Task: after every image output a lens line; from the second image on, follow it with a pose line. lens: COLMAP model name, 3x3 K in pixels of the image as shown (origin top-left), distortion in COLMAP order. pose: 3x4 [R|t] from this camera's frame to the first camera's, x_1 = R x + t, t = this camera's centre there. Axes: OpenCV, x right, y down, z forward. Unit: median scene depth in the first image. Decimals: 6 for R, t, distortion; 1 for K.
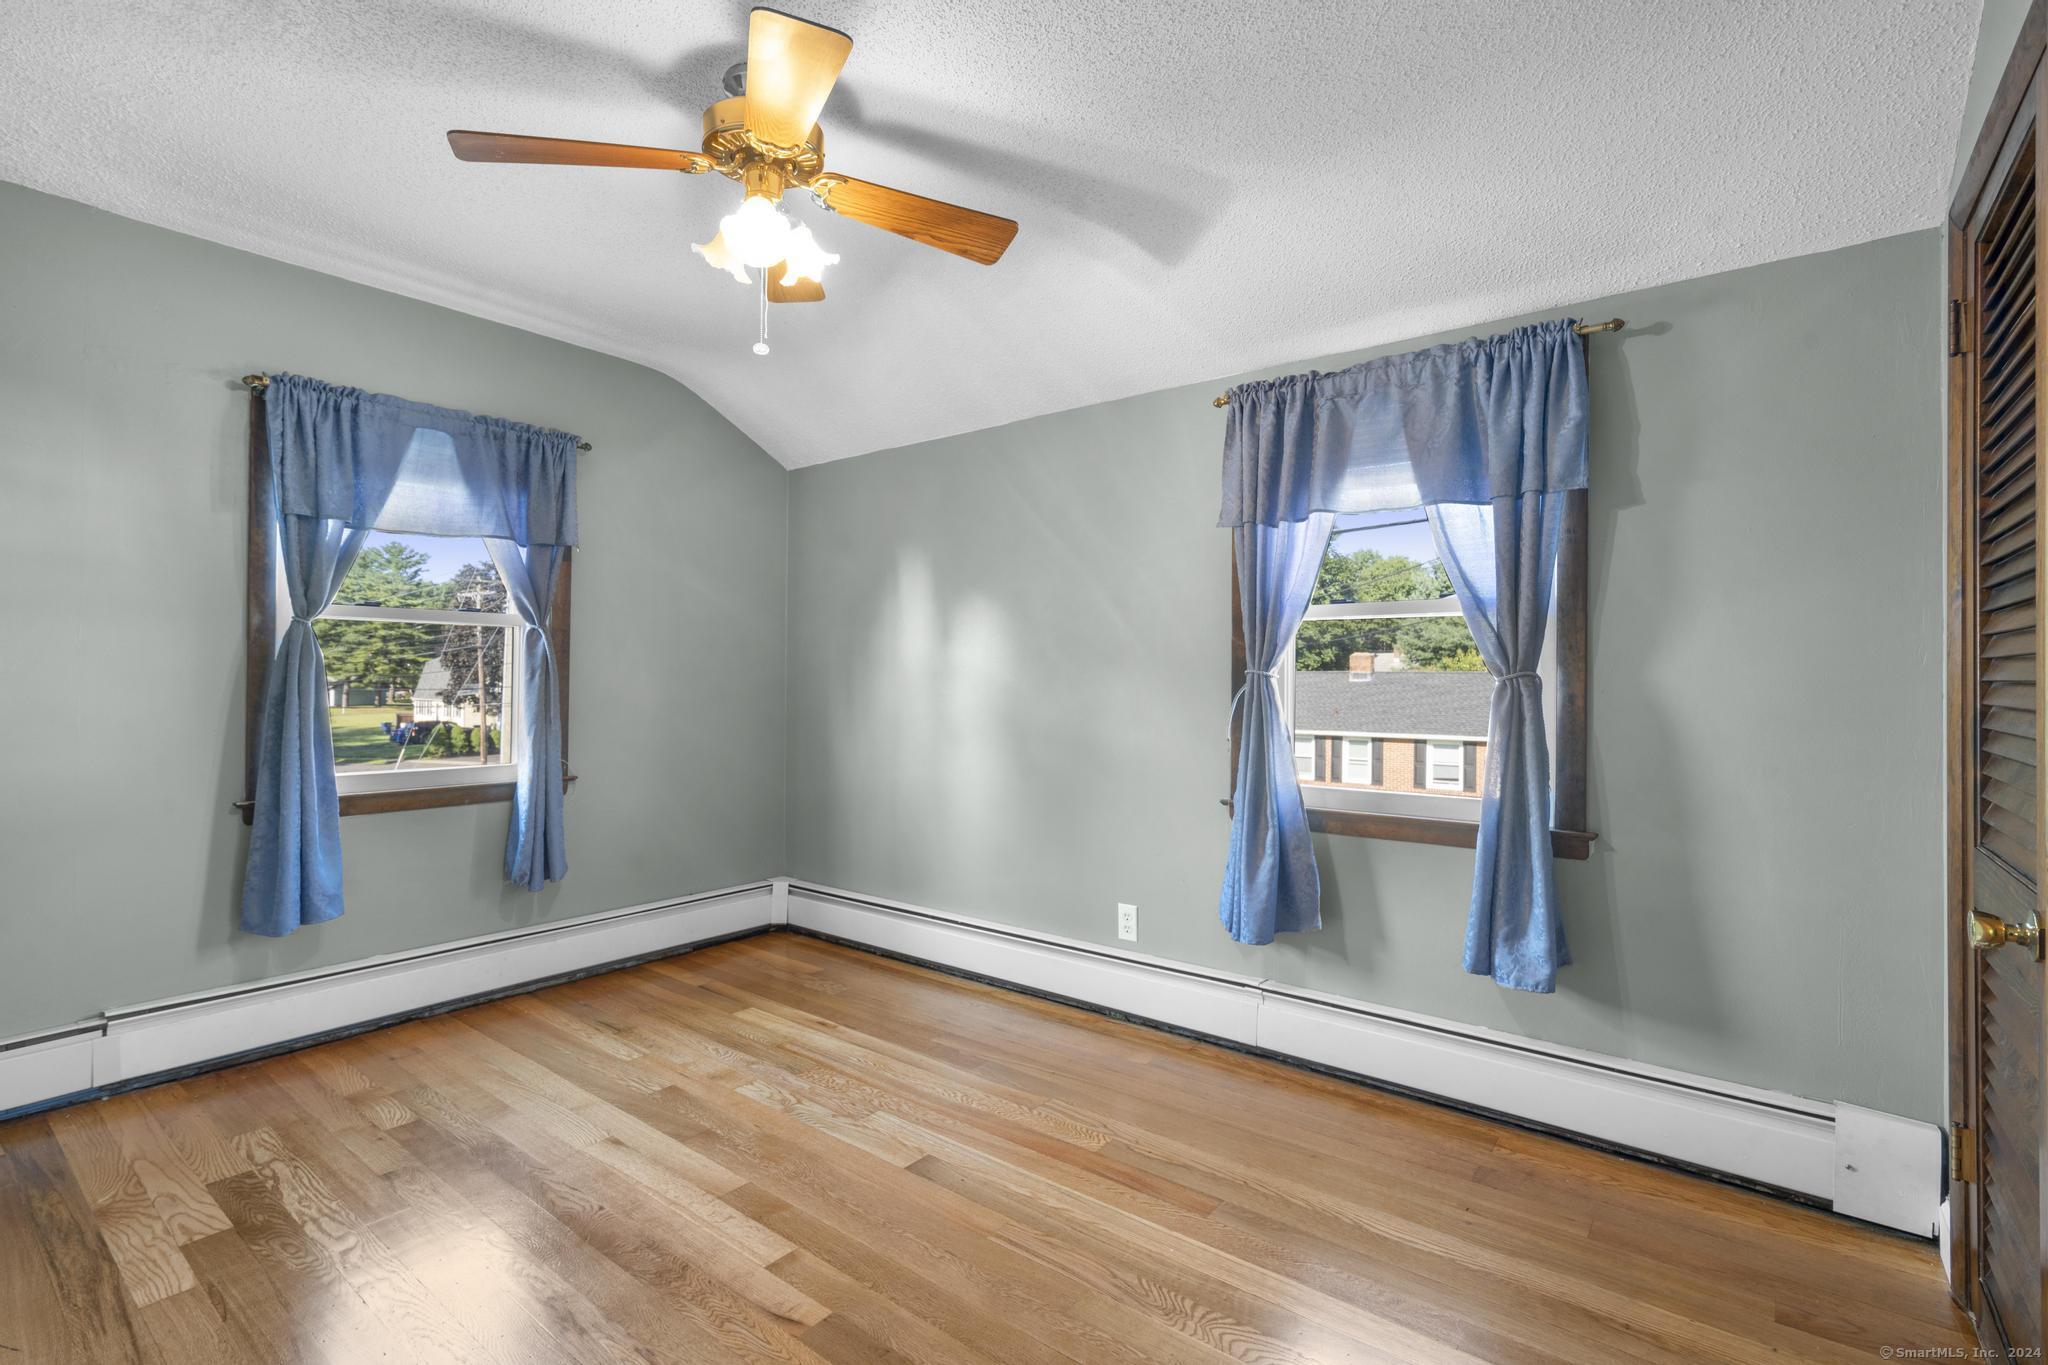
lens RADIAL K [[945.2, 0, 1007.5], [0, 945.2, 680.1], [0, 0, 1]] dist [-0.006211, 0.004203]
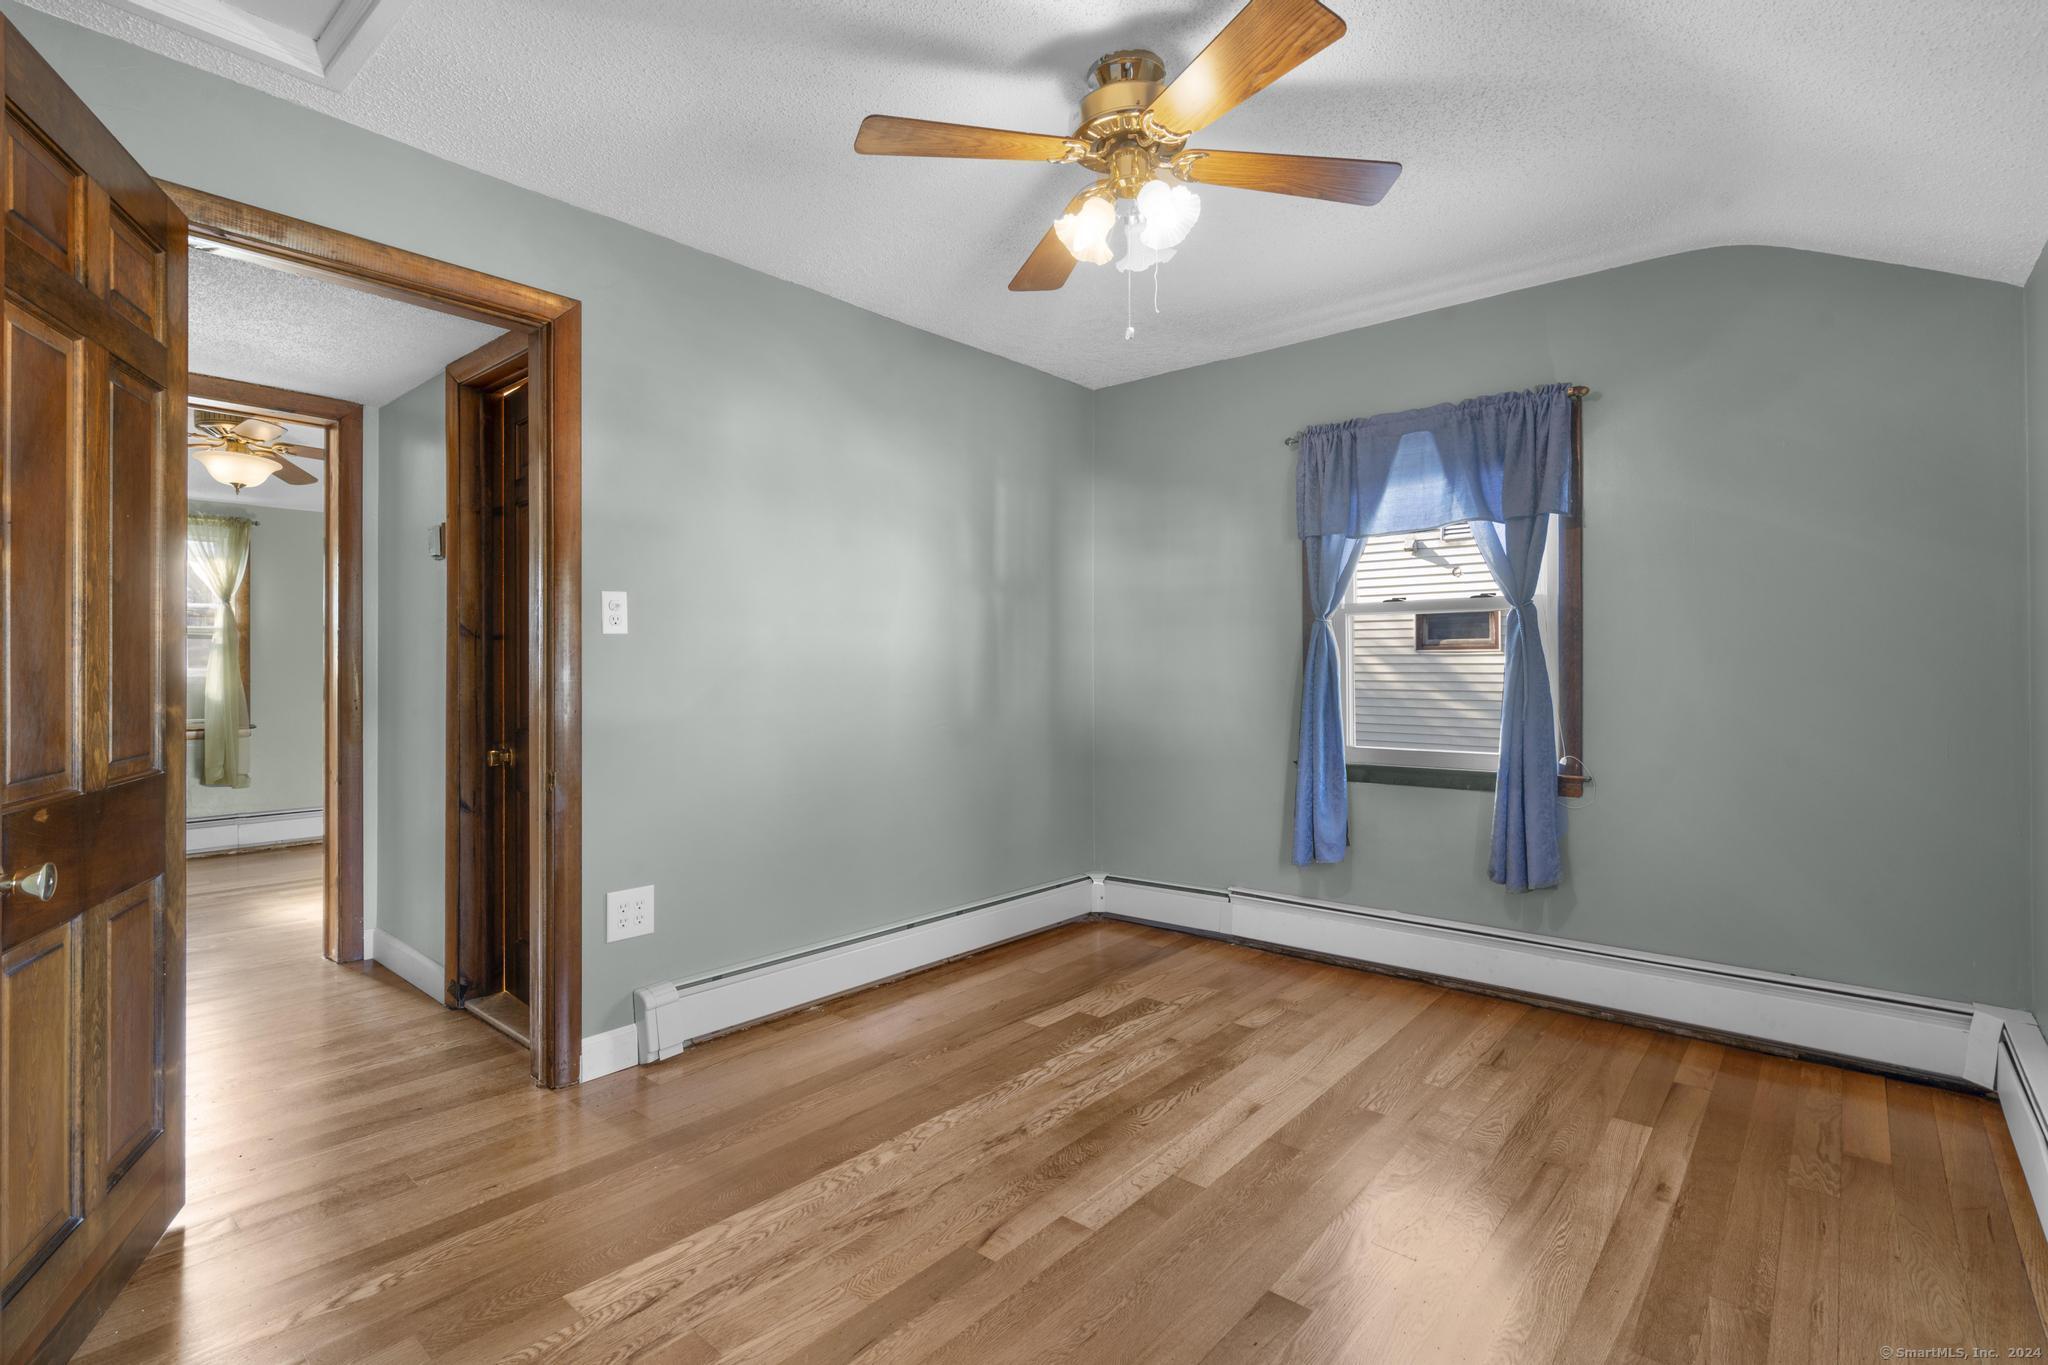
lens RADIAL K [[945.2, 0, 1009.2], [0, 945.2, 676.8], [0, 0, 1]] dist [-0.006211, 0.004203]
pose [[-0.024700, 0.005248, -0.999681, 0.495374], [-0.000048, 0.999986, 0.005251, 0.006020], [0.999695, 0.000178, -0.024699, 0.595989]]
